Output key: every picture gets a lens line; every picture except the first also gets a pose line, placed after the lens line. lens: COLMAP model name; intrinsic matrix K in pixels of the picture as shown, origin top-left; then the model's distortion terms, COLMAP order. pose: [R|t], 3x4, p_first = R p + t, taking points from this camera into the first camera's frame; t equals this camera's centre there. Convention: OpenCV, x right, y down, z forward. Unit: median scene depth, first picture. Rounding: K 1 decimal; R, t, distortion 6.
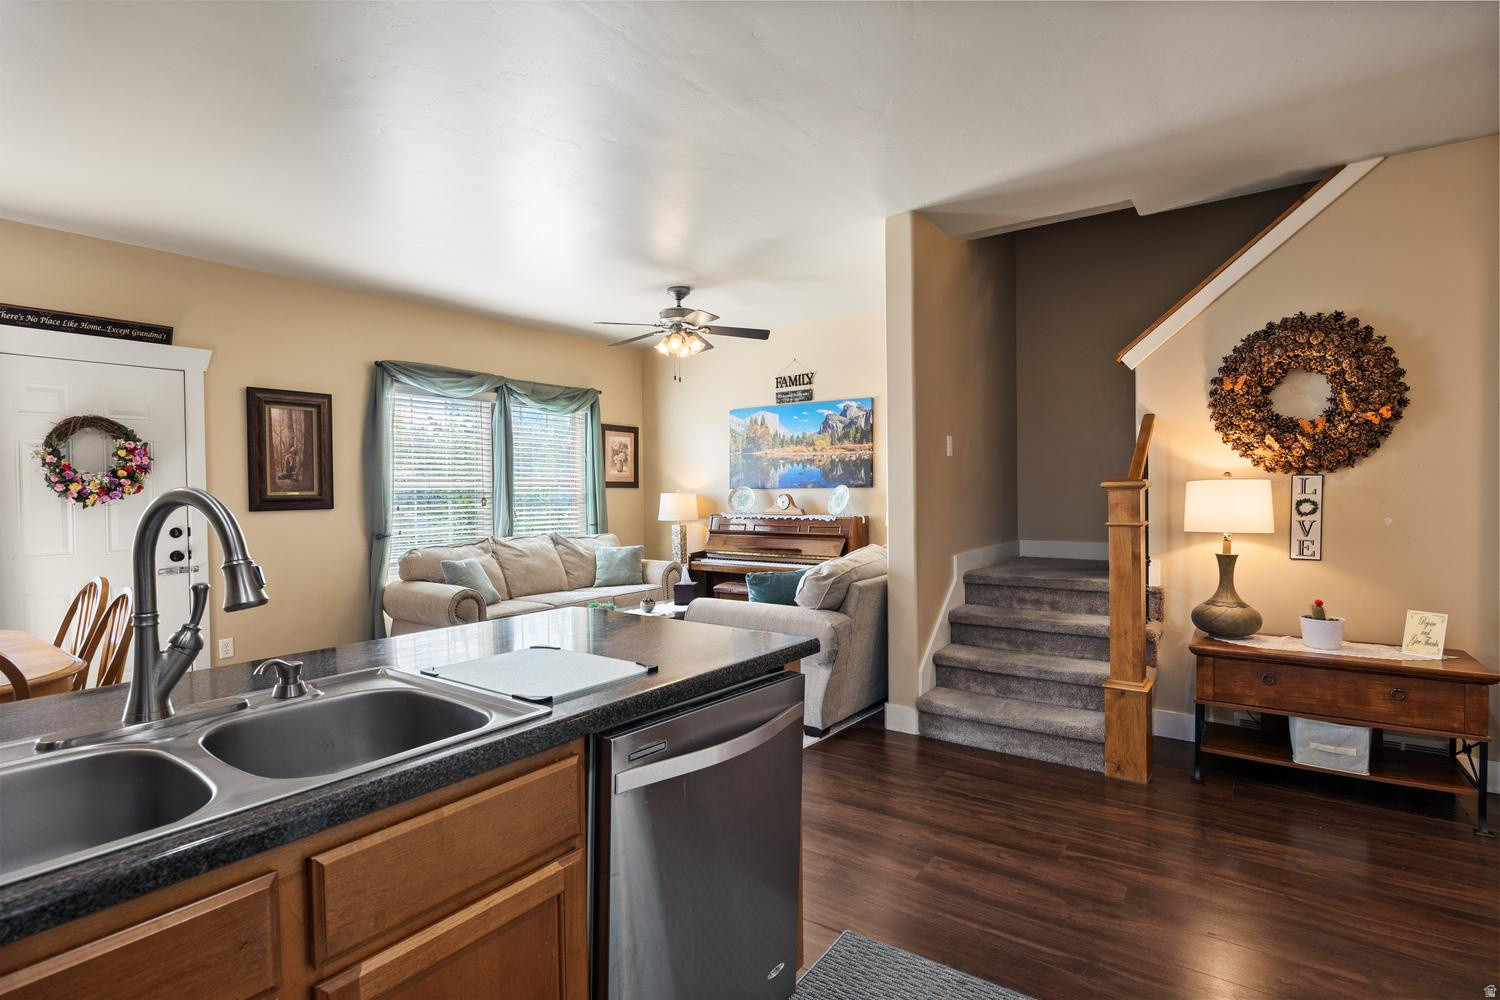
lens RADIAL K [[704.9, 0, 796.3], [0, 704.9, 496.0], [0, 0, 1]] dist [-0.000710, -0.000119]
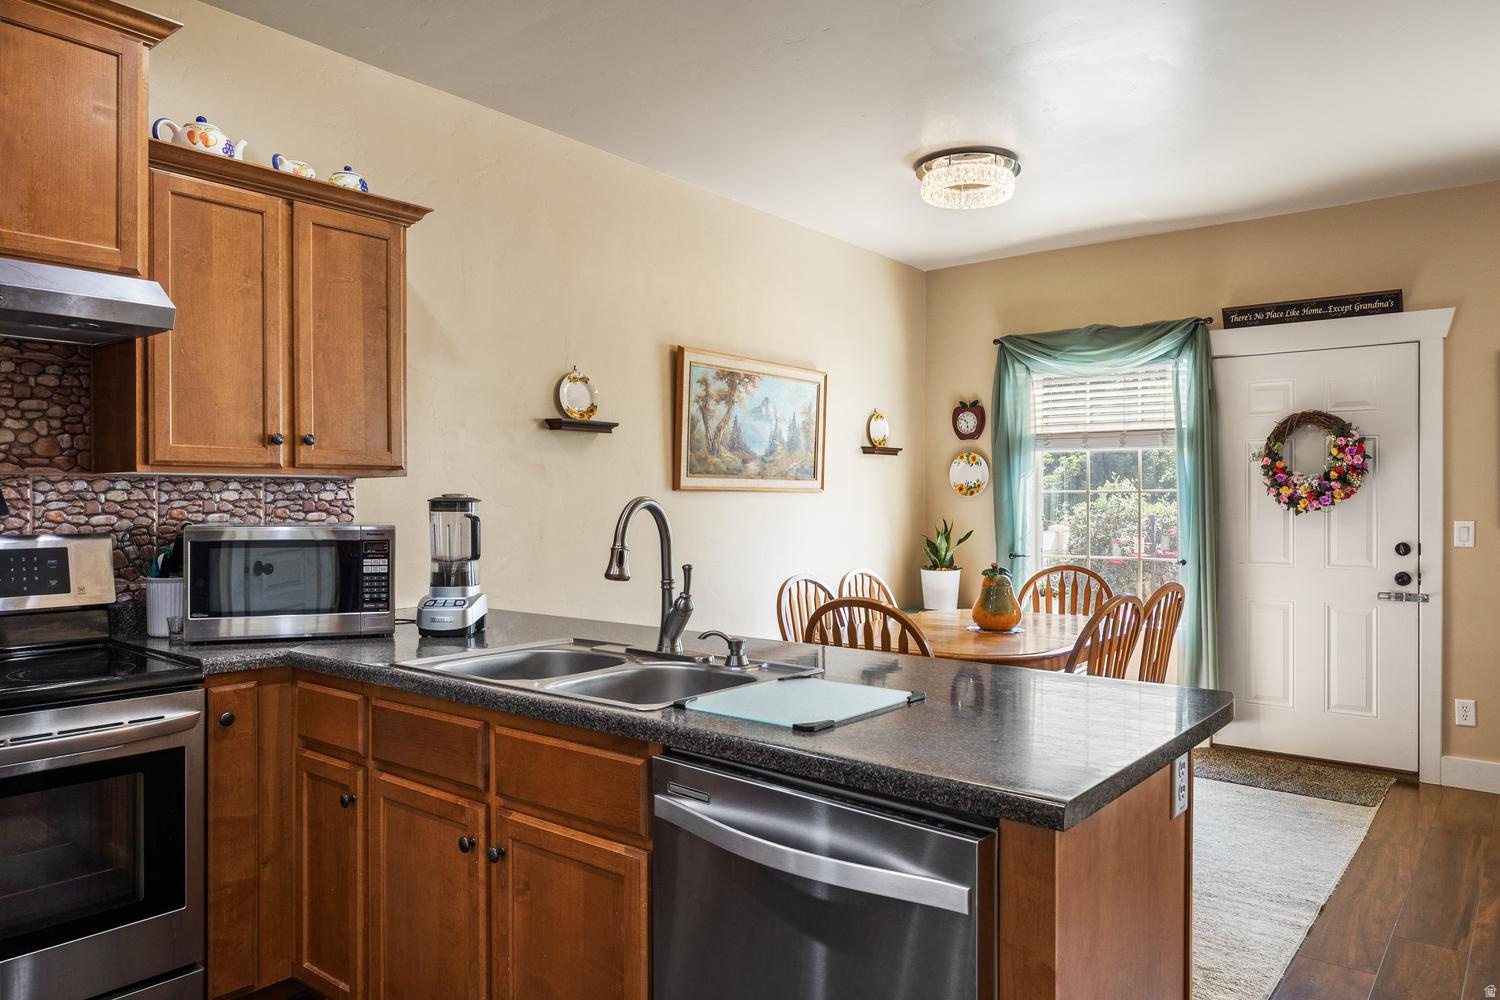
lens RADIAL K [[1027.3, 0, 766.6], [0, 1027.3, 500.5], [0, 0, 1]] dist [0.002167, 0.003195]
pose [[-0.061320, 0.009868, -0.998069, 0.298726], [-0.014789, 0.999832, 0.010794, -0.004021], [0.998009, 0.015423, -0.061164, 0.343443]]
